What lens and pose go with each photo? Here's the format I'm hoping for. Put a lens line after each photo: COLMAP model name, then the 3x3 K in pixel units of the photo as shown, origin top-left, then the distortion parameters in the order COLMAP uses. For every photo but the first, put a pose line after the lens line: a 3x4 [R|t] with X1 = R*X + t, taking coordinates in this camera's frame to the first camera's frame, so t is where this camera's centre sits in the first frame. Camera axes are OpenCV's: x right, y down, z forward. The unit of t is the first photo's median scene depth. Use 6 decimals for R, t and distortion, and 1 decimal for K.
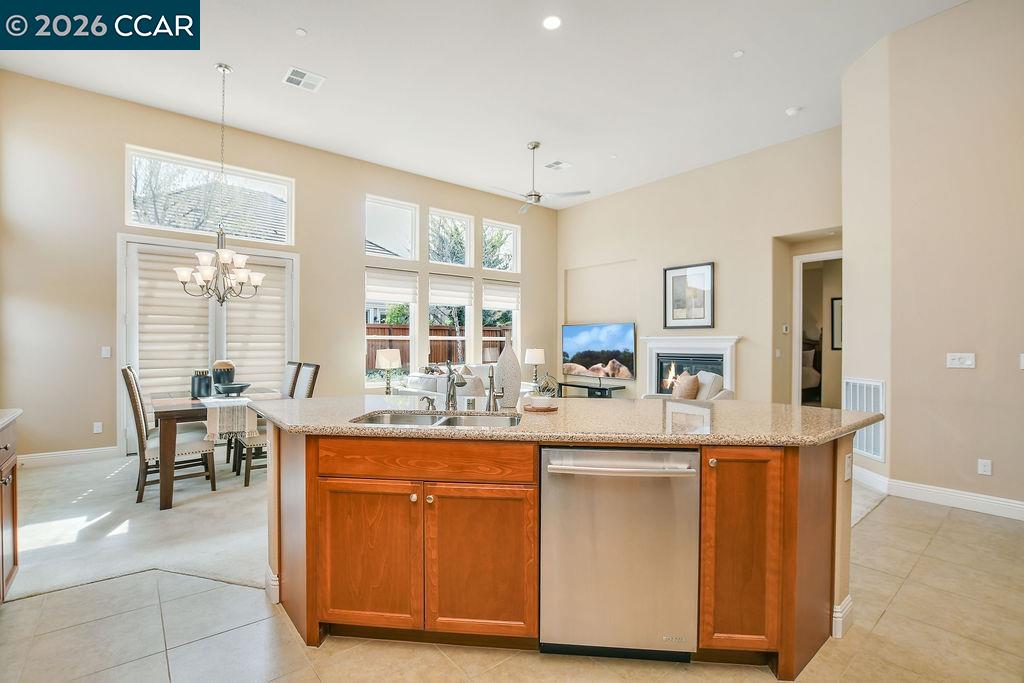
lens RADIAL K [[467.1, 0, 499.2], [0, 467.1, 346.1], [0, 0, 1]] dist [-0.030327, 0.004578]
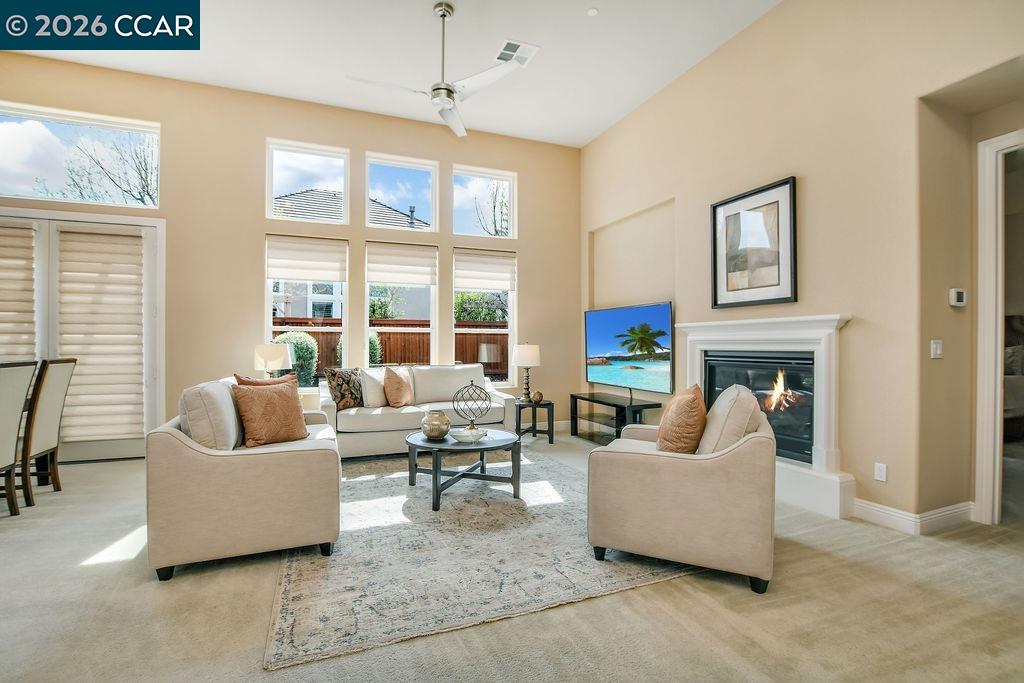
lens RADIAL K [[467.1, 0, 501.8], [0, 467.1, 346.6], [0, 0, 1]] dist [-0.030327, 0.004578]
pose [[0.955210, -0.001191, -0.295926, 0.283127], [0.000358, 0.999996, -0.002870, 0.012605], [0.295928, 0.002635, 0.955207, 0.380410]]
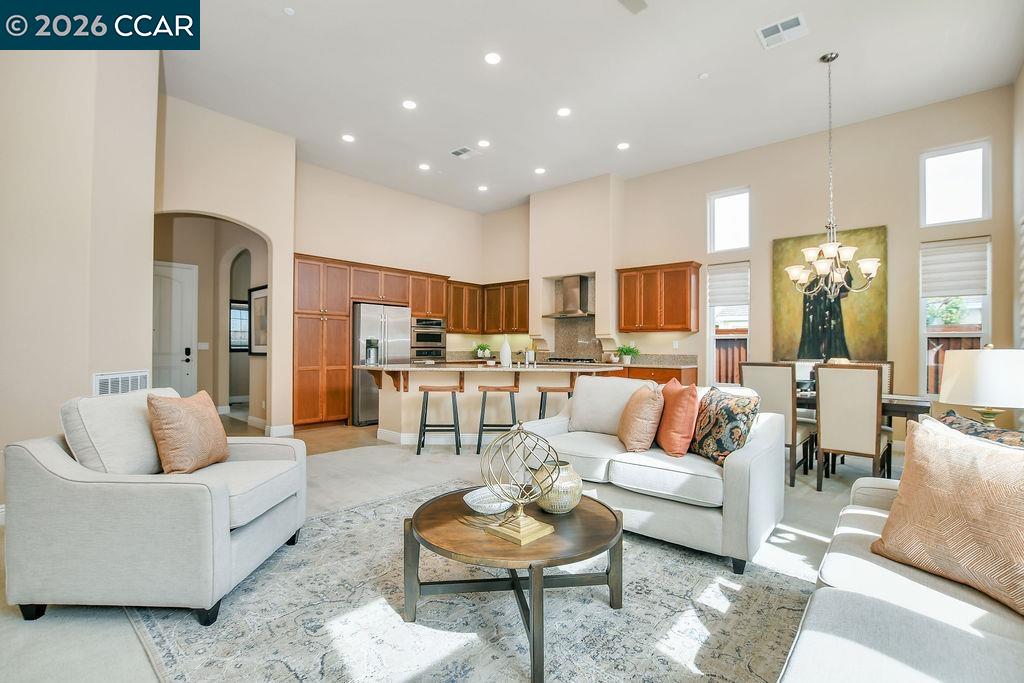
lens RADIAL K [[467.1, 0, 496.9], [0, 467.1, 341.9], [0, 0, 1]] dist [-0.030327, 0.004578]
pose [[-0.987685, -0.014664, -0.155765, 0.146443], [-0.014064, 0.999889, -0.004953, 0.007241], [0.155820, -0.002701, -0.987782, 1.138190]]
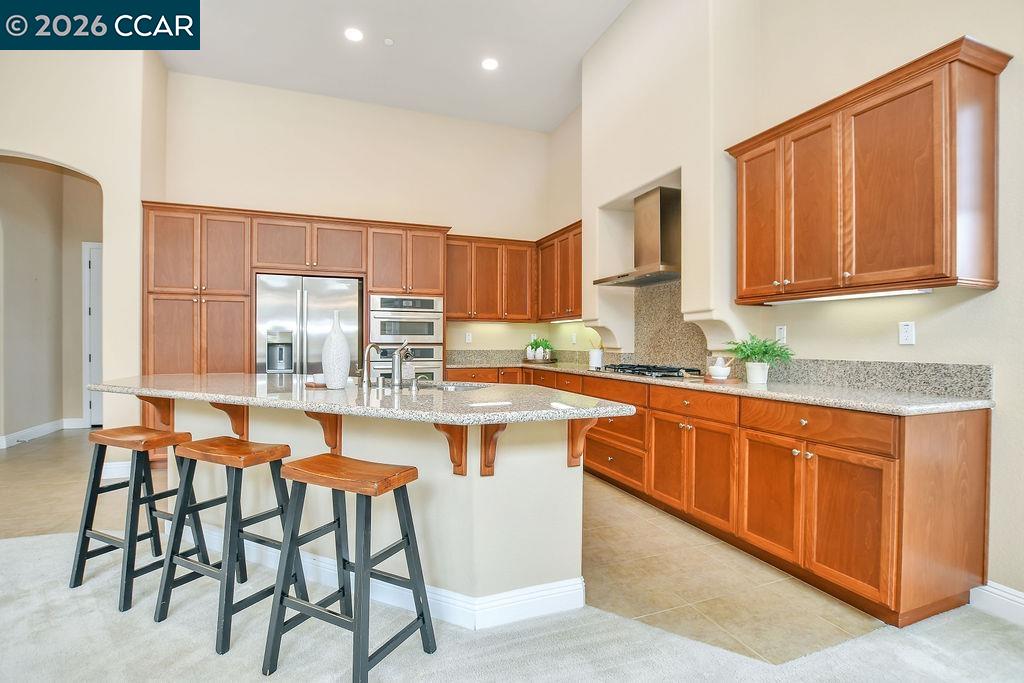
lens RADIAL K [[466.3, 0, 498.6], [0, 466.3, 347.1], [0, 0, 1]] dist [-0.028625, 0.002775]
pose [[-0.946245, -0.011504, 0.323247, -0.210211], [-0.006343, 0.999835, 0.017015, 0.009347], [-0.323390, 0.014050, -0.946162, 0.623290]]
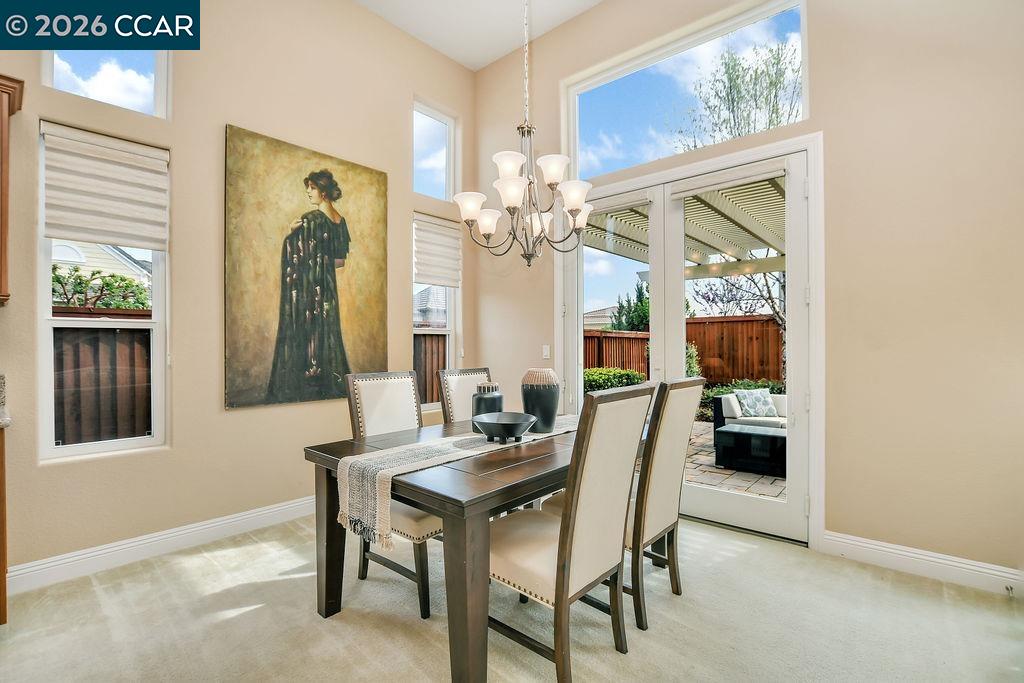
lens RADIAL K [[467.1, 0, 505.5], [0, 467.1, 346.4], [0, 0, 1]] dist [-0.030327, 0.004578]
pose [[0.166943, -0.004817, -0.985955, -0.046960], [-0.001857, 0.999985, -0.005200, 0.005367], [0.985965, 0.002699, 0.166931, 0.549457]]
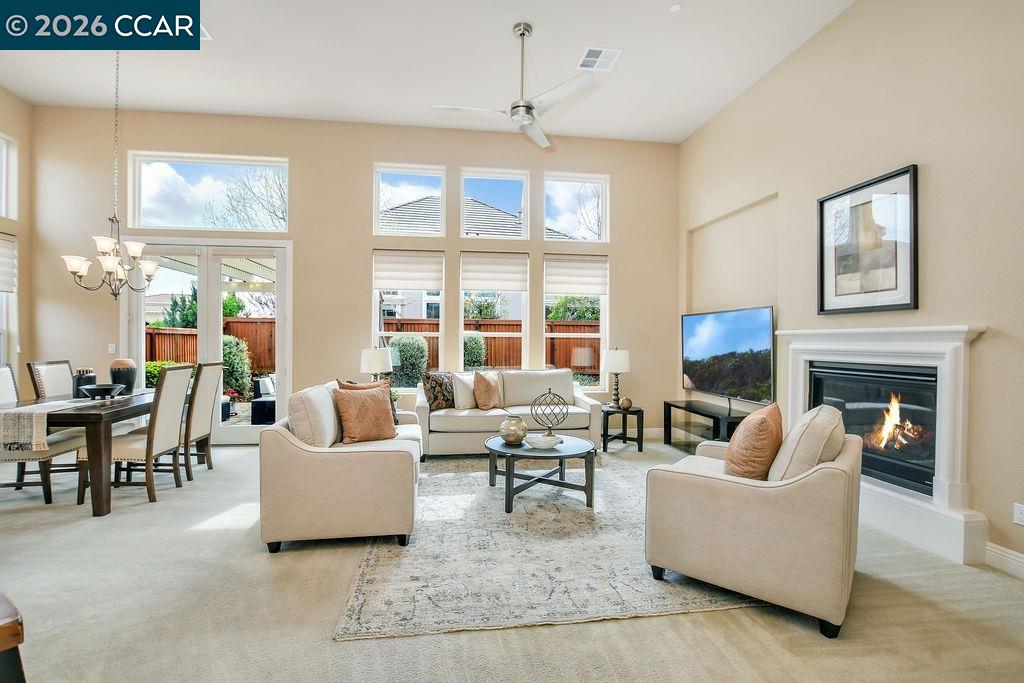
lens RADIAL K [[467.1, 0, 501.4], [0, 467.1, 346.3], [0, 0, 1]] dist [-0.030327, 0.004578]
pose [[0.857001, 0.007338, -0.515263, 0.326108], [-0.005757, 0.999973, 0.004665, -0.001745], [0.515283, -0.001032, 0.857020, 0.382310]]
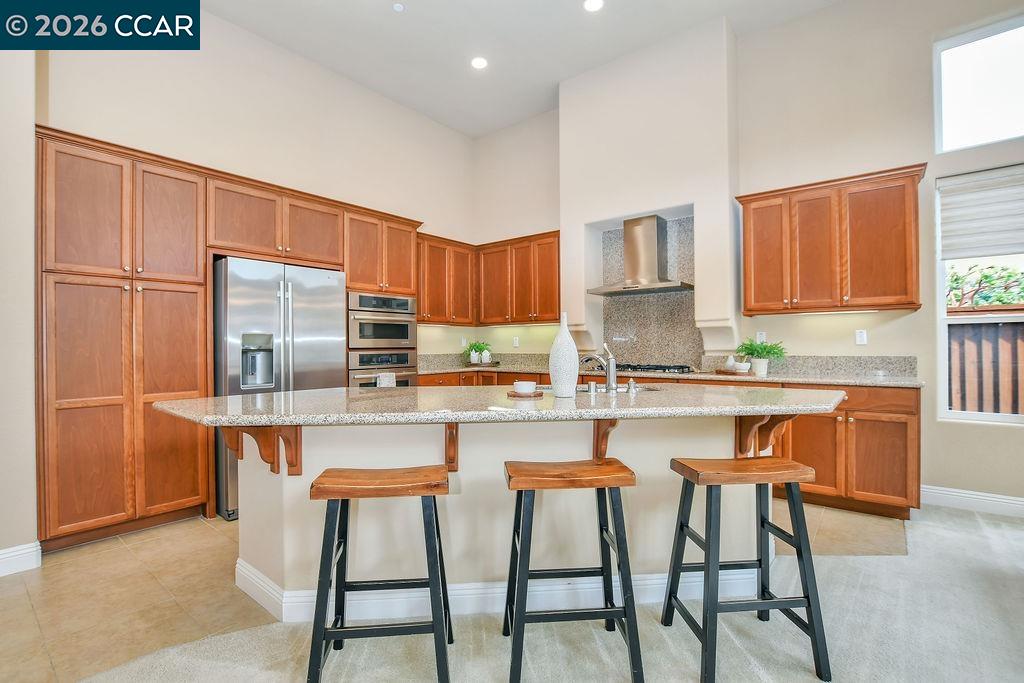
lens RADIAL K [[467.1, 0, 496.3], [0, 467.1, 346.2], [0, 0, 1]] dist [-0.030327, 0.004578]
pose [[-0.980211, 0.000564, -0.197955, 0.111140], [-0.000496, 0.999986, 0.005307, 0.010640], [0.197955, 0.005300, -0.980197, 0.641412]]
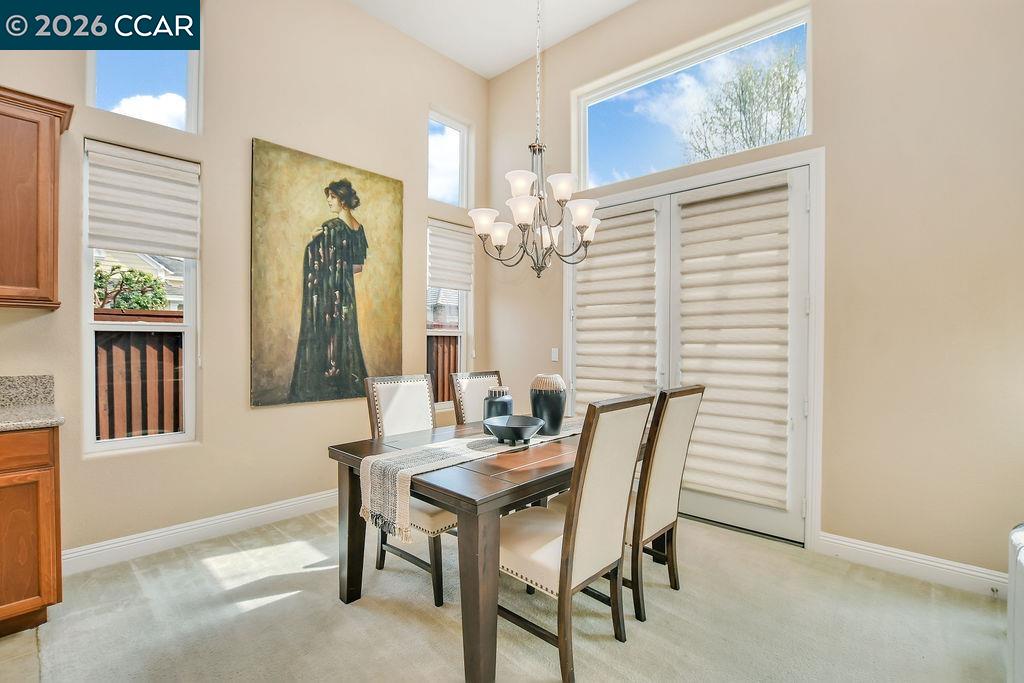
lens RADIAL K [[467.1, 0, 504.9], [0, 467.1, 346.5], [0, 0, 1]] dist [-0.030327, 0.004578]
pose [[0.145379, 0.006375, -0.989356, -0.027243], [-0.011805, 0.999919, 0.004709, -0.003021], [0.989306, 0.010995, 0.145442, 0.545543]]
